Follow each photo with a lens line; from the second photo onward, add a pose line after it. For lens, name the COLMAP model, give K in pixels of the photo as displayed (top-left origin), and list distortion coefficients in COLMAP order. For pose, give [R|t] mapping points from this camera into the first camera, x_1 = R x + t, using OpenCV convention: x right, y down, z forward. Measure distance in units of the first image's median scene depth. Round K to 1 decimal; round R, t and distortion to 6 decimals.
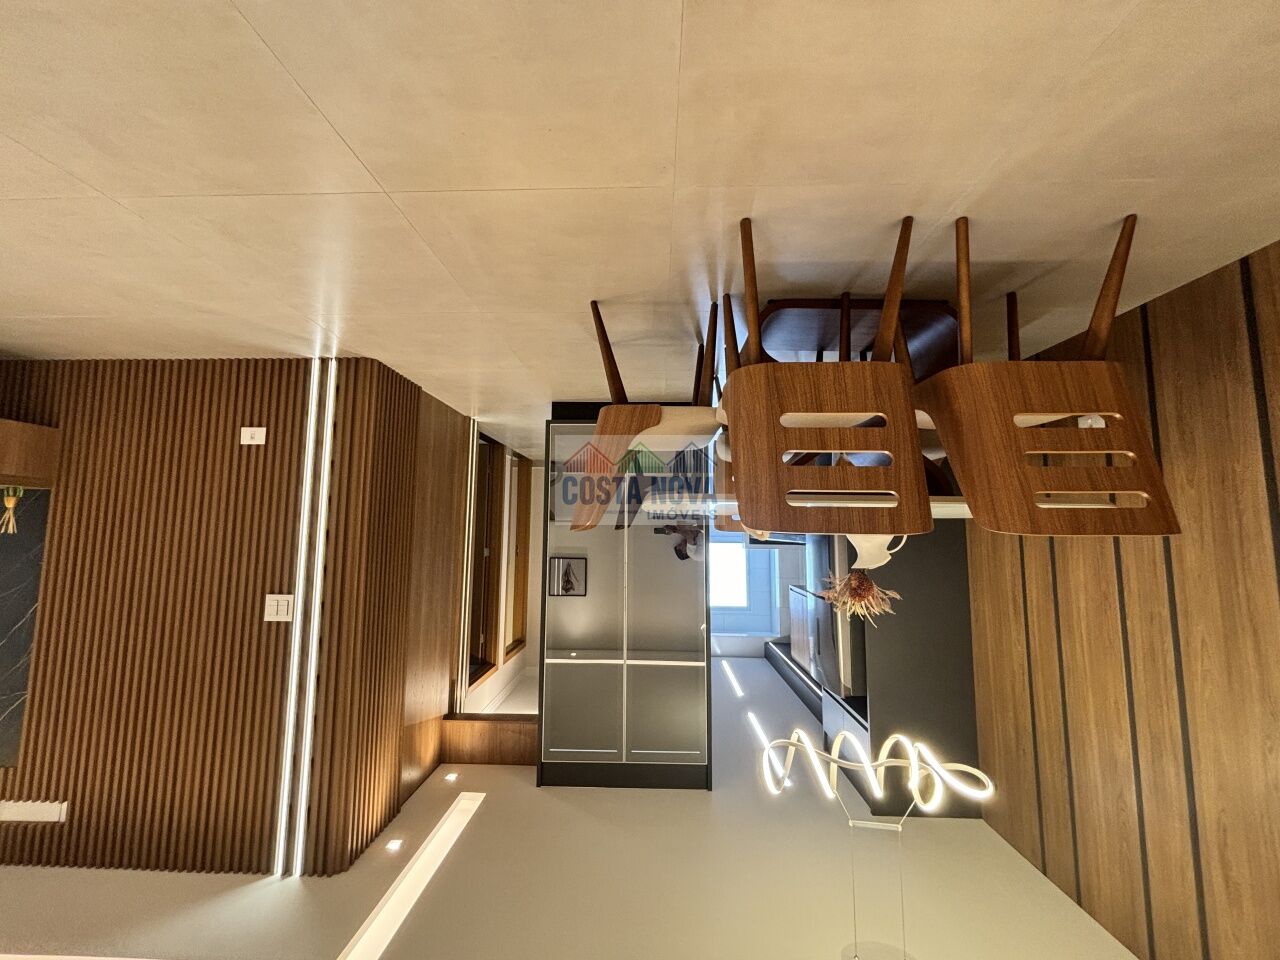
lens RADIAL K [[515.2, 0, 648.5], [0, 515.2, 477.1], [0, 0, 1]] dist [0.000453, 0.000096]
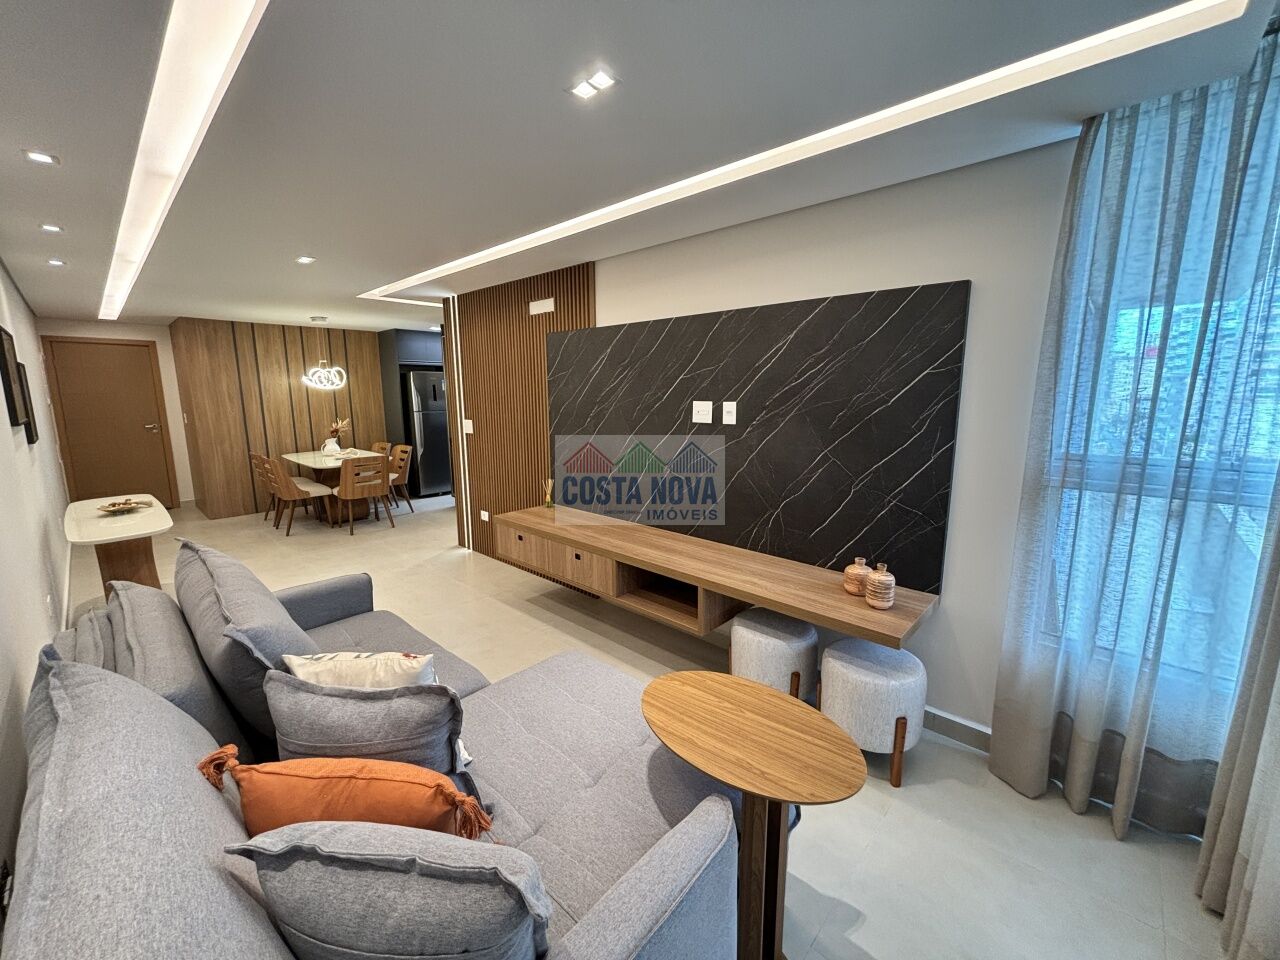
lens RADIAL K [[515.2, 0, 641.7], [0, 515.2, 478.7], [0, 0, 1]] dist [0.000453, 0.000096]
pose [[-0.717346, -0.105730, 0.688648, -2.545931], [0.060797, -0.994147, -0.089303, 0.268222], [0.694060, -0.022193, 0.719575, 0.038018]]
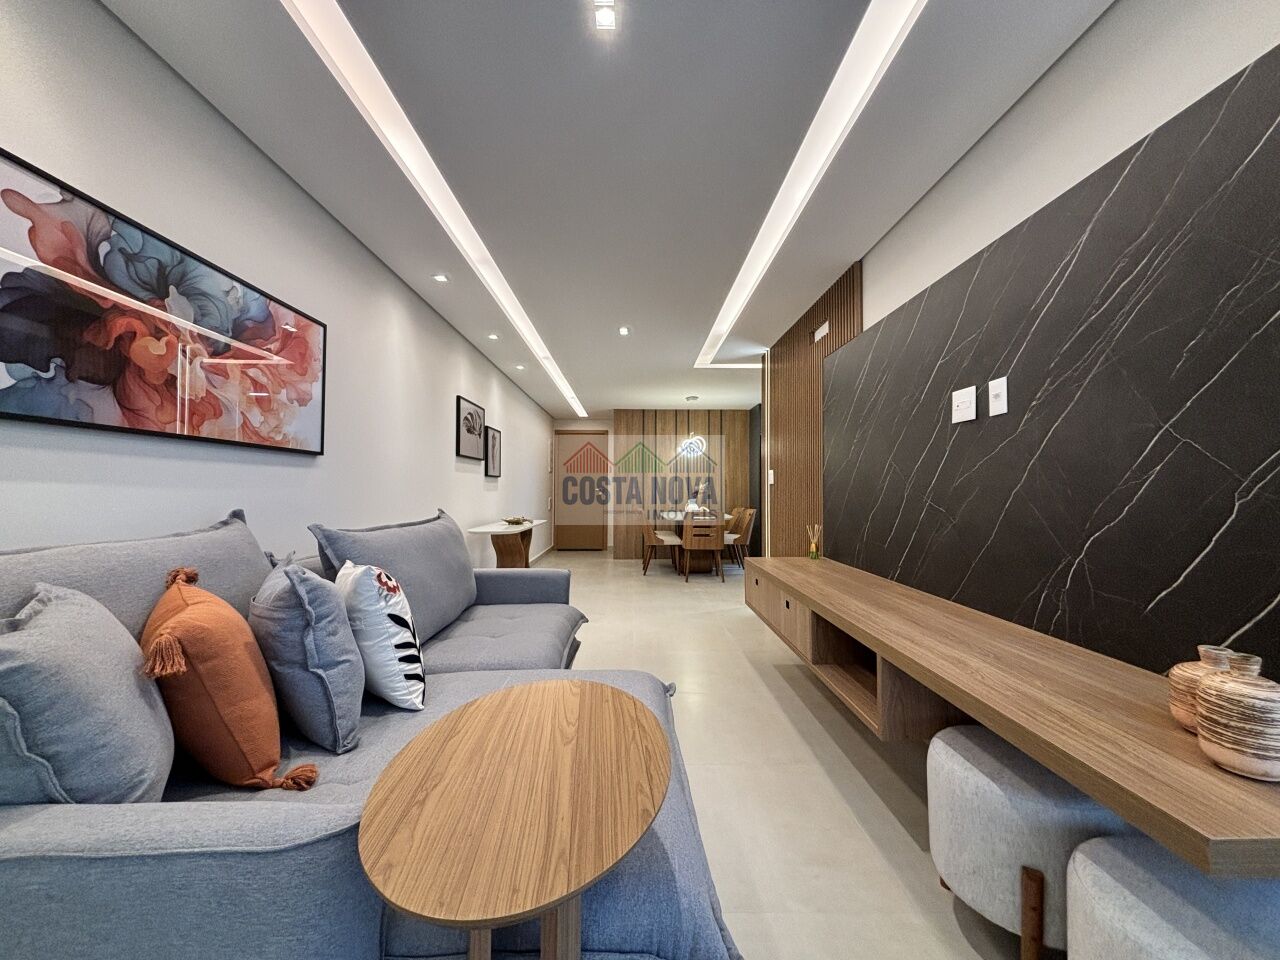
lens RADIAL K [[515.2, 0, 638.2], [0, 515.2, 485.9], [0, 0, 1]] dist [0.000453, 0.000096]
pose [[0.008675, 0.018925, 0.999783, -2.592729], [0.104793, -0.994333, 0.017913, 0.135894], [0.994456, 0.104615, -0.010609, 0.532952]]
